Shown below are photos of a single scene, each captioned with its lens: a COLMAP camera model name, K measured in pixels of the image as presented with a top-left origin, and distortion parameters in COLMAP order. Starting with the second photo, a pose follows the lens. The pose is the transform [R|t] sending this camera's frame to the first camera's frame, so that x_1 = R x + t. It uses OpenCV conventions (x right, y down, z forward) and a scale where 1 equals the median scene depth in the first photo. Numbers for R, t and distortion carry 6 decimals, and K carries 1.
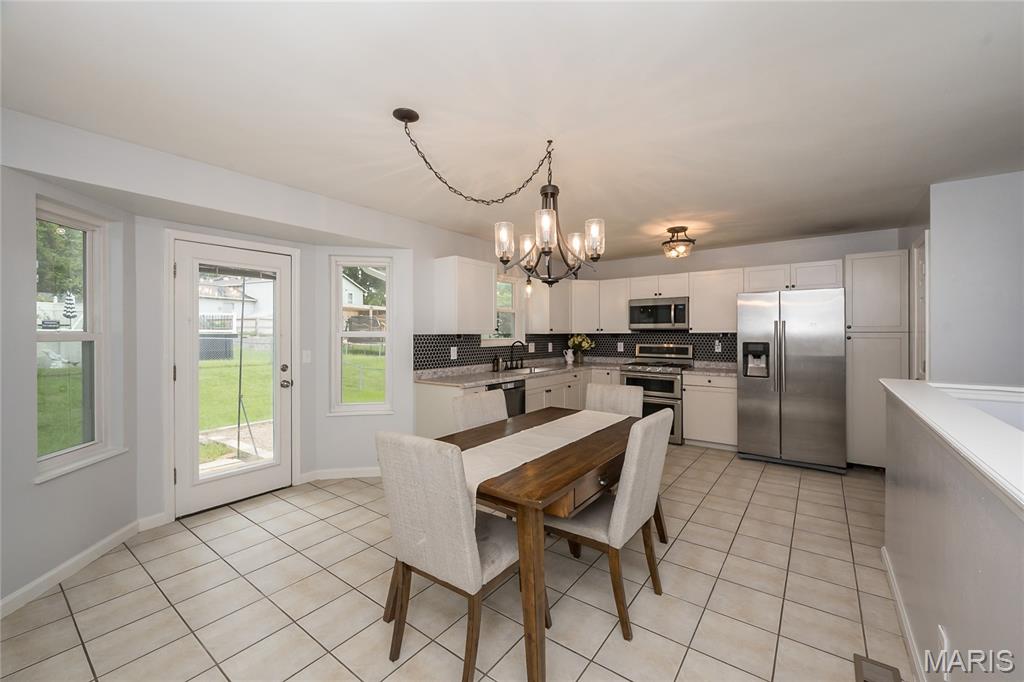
lens RADIAL K [[397.8, 0, 528.7], [0, 397.8, 332.7], [0, 0, 1]] dist [-0.000957, -0.000096]
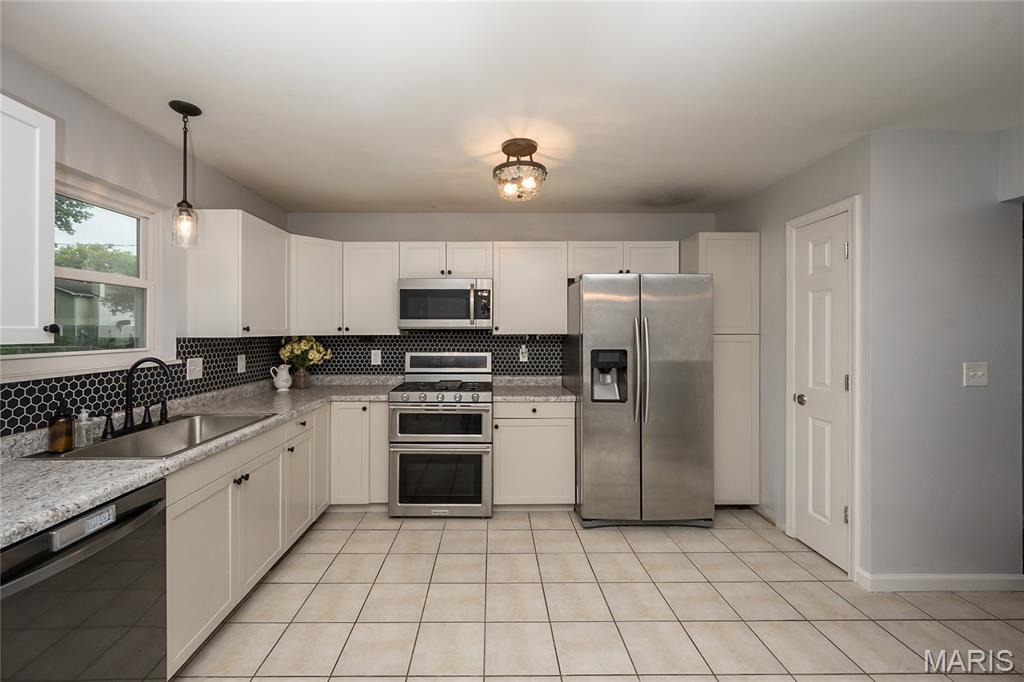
lens RADIAL K [[404.0, 0, 483.7], [0, 404.0, 329.1], [0, 0, 1]] dist [0.000180, -0.000104]
pose [[0.816037, 0.003681, 0.577988, 0.010514], [-0.001193, 0.999988, -0.004684, -0.005407], [-0.577998, 0.003133, 0.816032, 0.472938]]
